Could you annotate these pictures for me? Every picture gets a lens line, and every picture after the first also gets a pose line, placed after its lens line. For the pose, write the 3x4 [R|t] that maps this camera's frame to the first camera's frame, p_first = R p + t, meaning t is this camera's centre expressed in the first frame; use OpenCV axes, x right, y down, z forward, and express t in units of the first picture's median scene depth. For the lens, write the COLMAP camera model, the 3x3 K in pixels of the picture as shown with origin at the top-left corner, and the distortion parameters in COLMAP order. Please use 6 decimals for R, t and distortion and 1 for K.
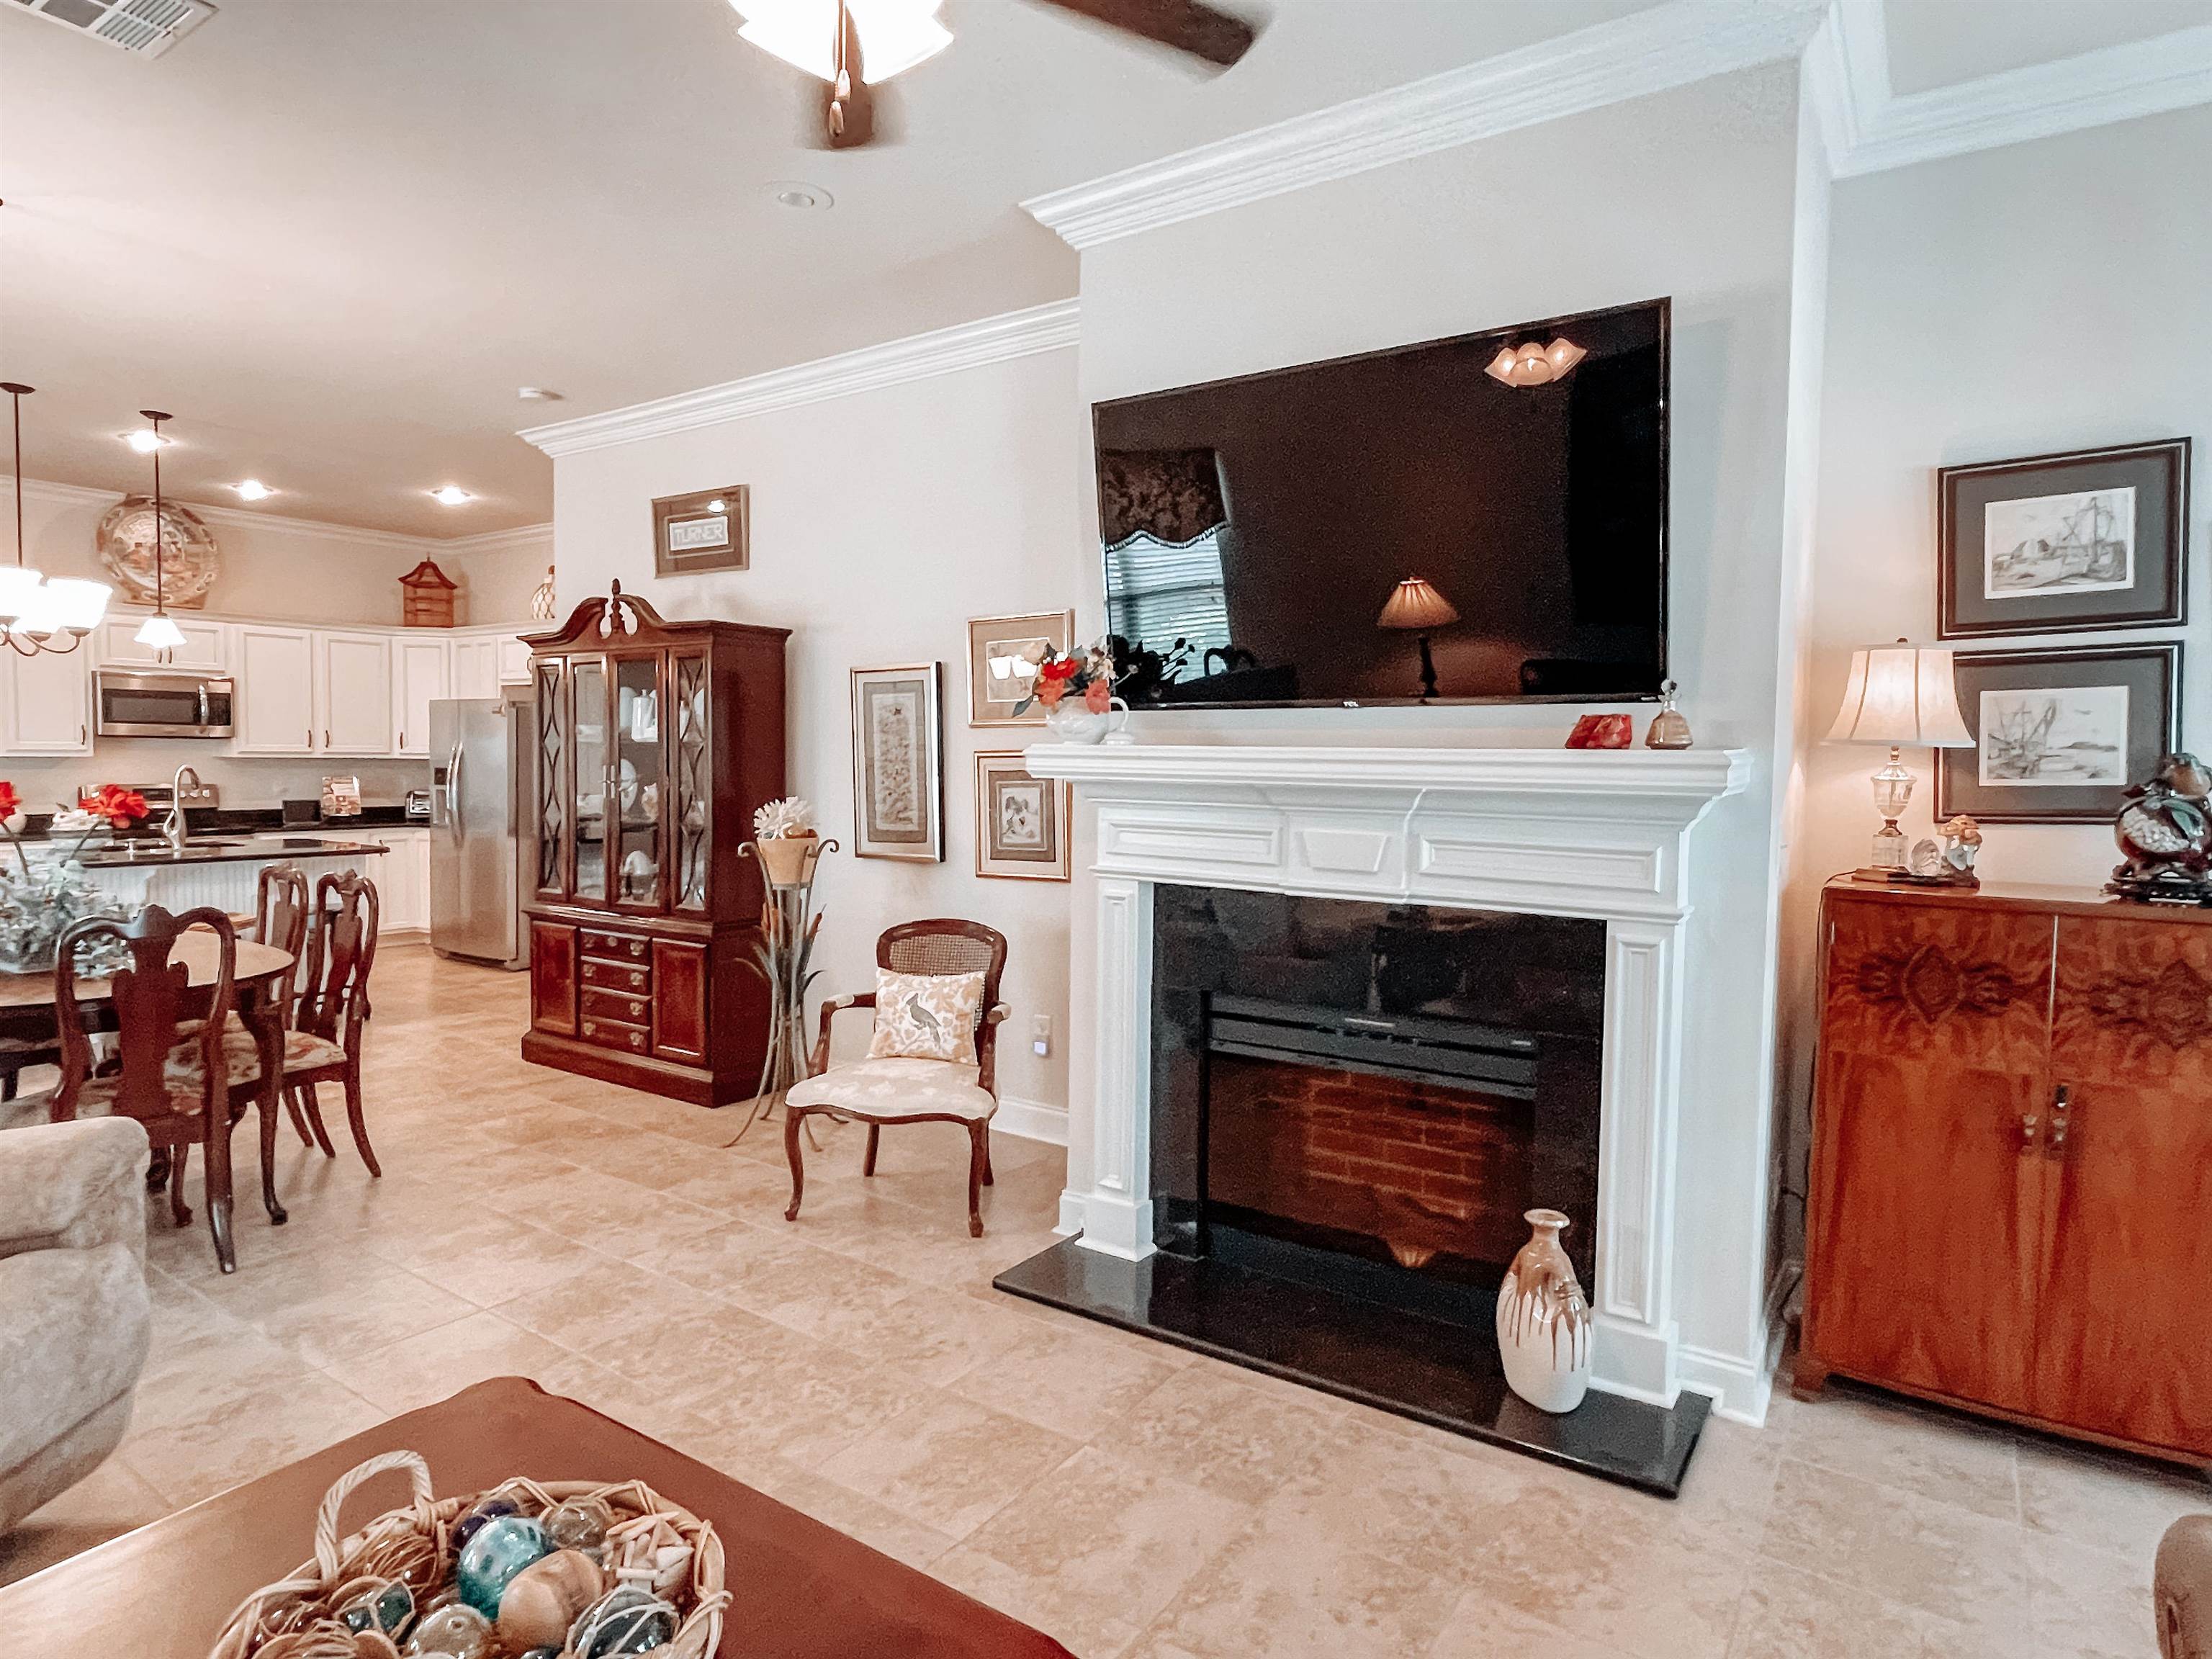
lens RADIAL K [[1239.7, 0, 1088.4], [0, 1239.7, 823.9], [0, 0, 1]] dist [-0.007304, 0.000670]
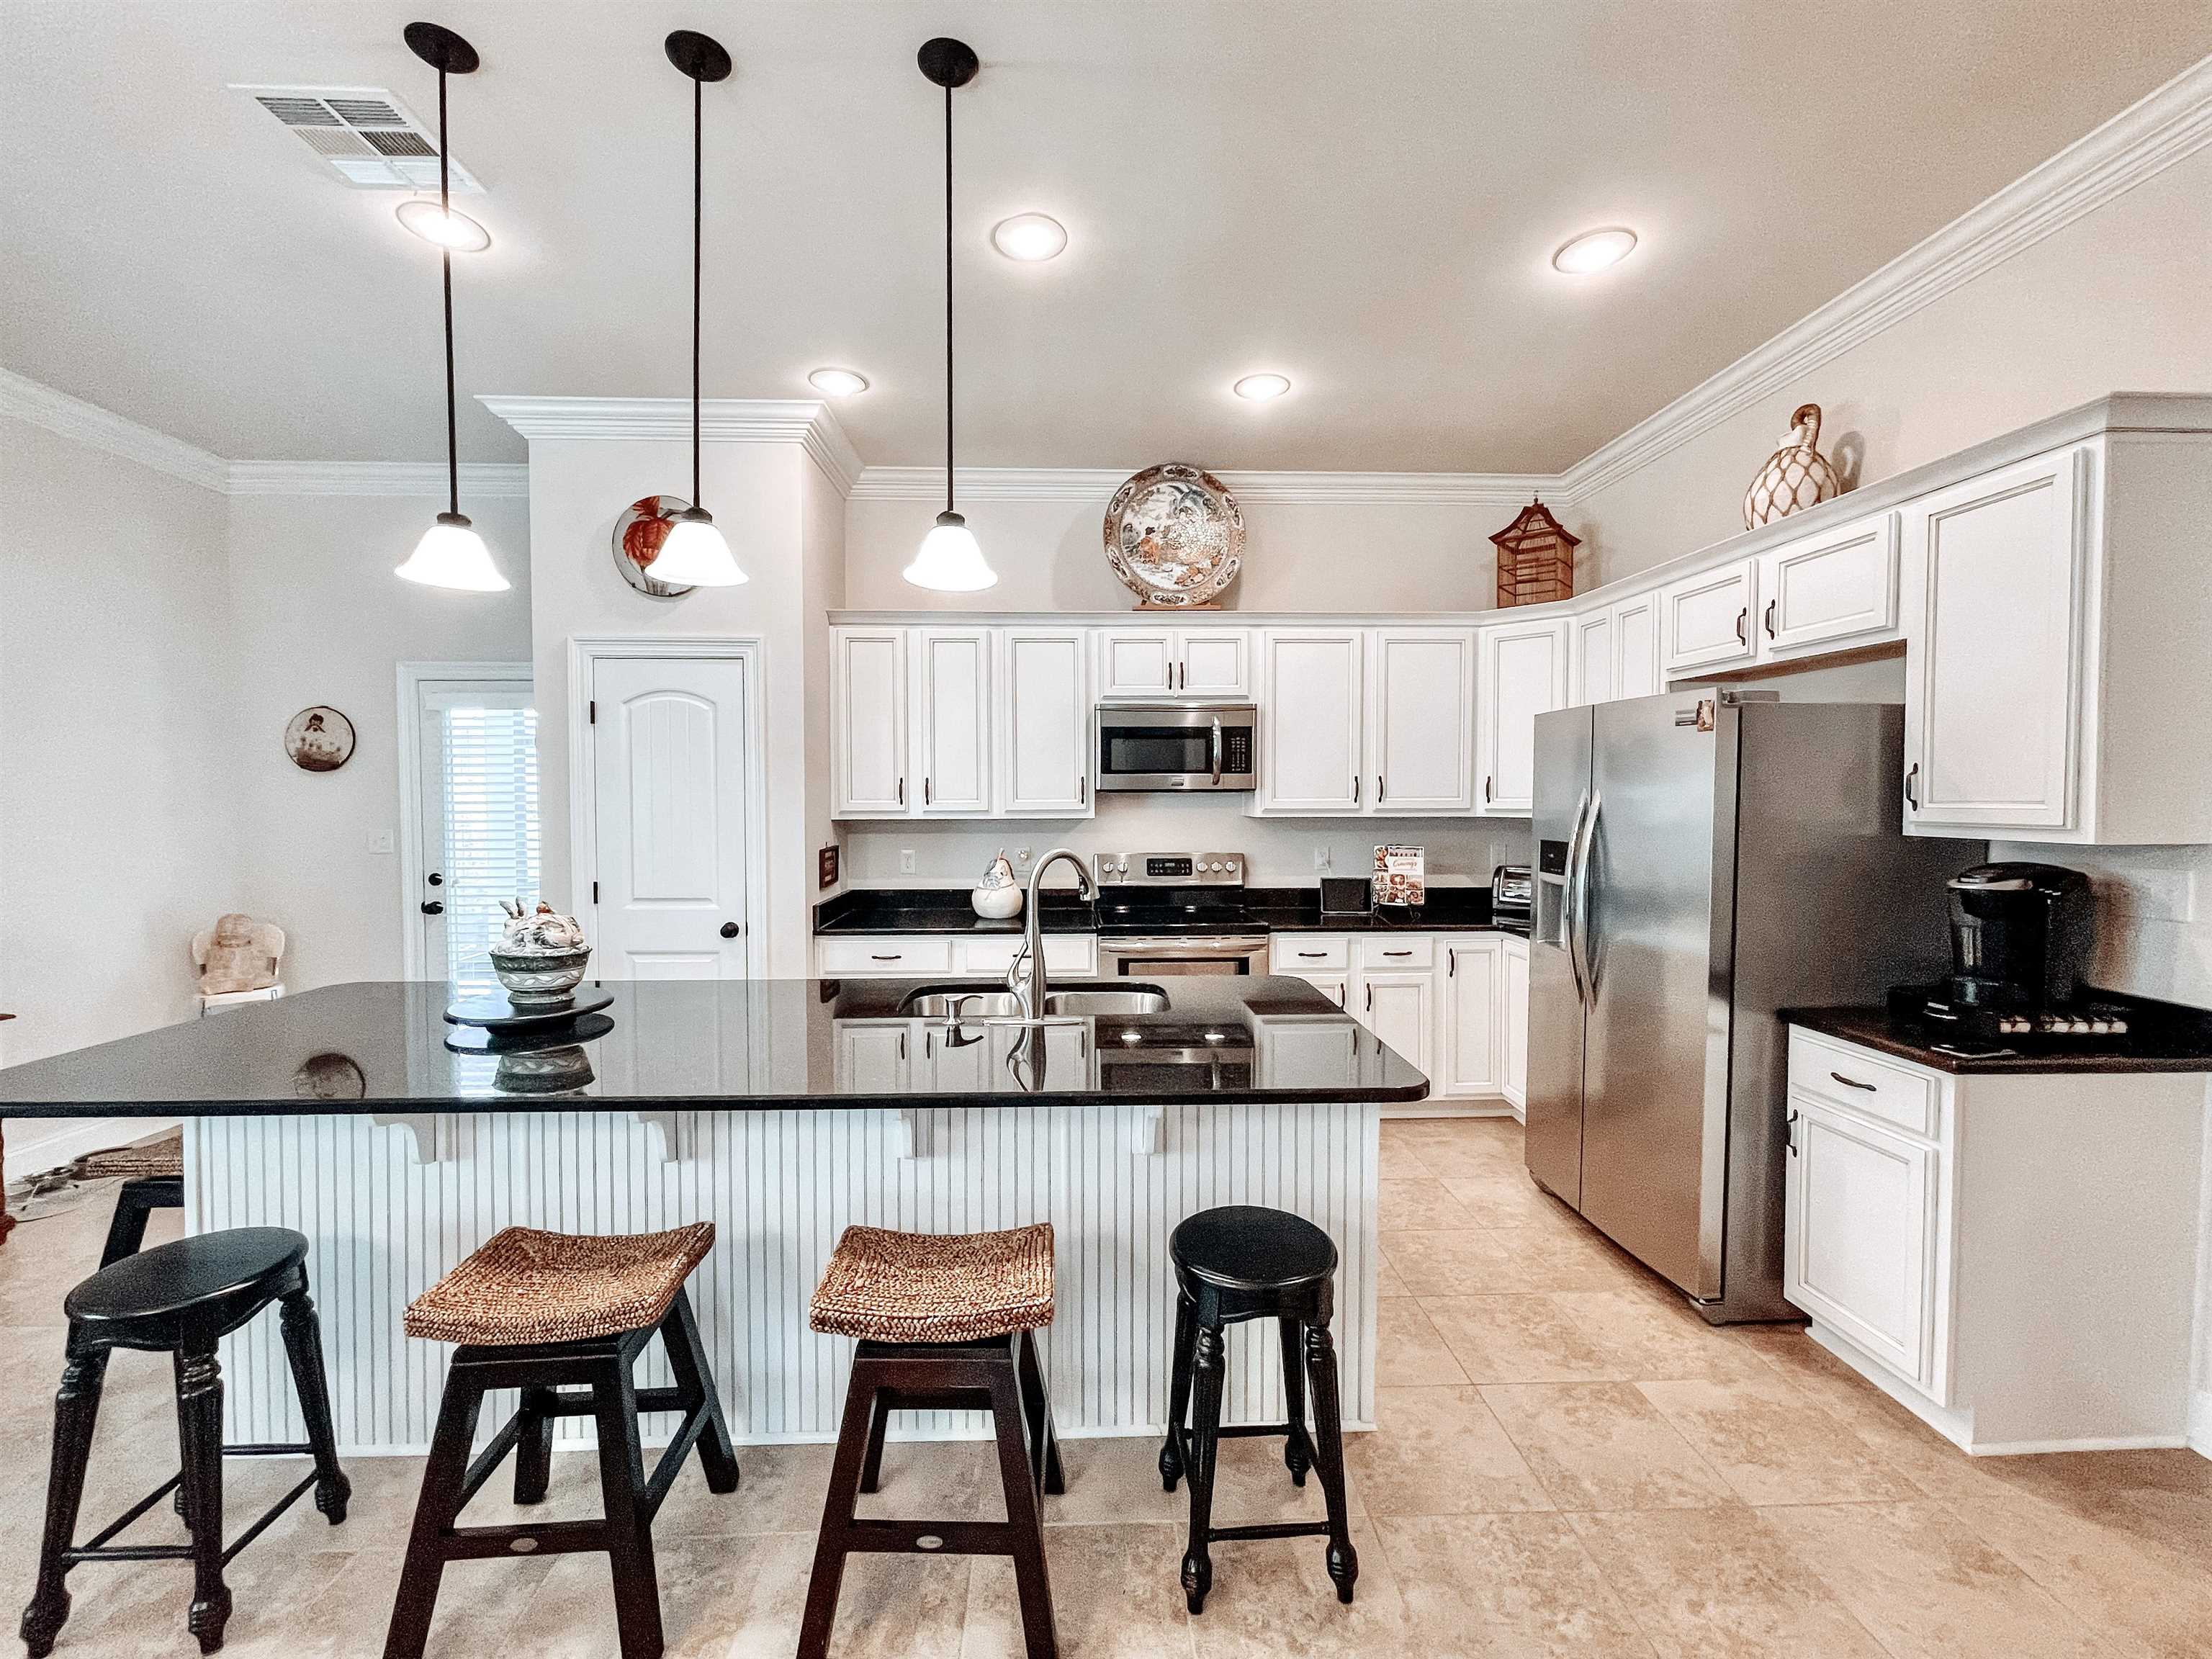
lens RADIAL K [[887.0, 0, 1107.1], [0, 887.0, 835.8], [0, 0, 1]] dist [-0.003505, -0.000182]
pose [[0.596676, 0.008210, -0.802440, -0.325539], [-0.030580, 0.999454, -0.012513, -0.033406], [0.801899, 0.032005, 0.596602, 0.607425]]
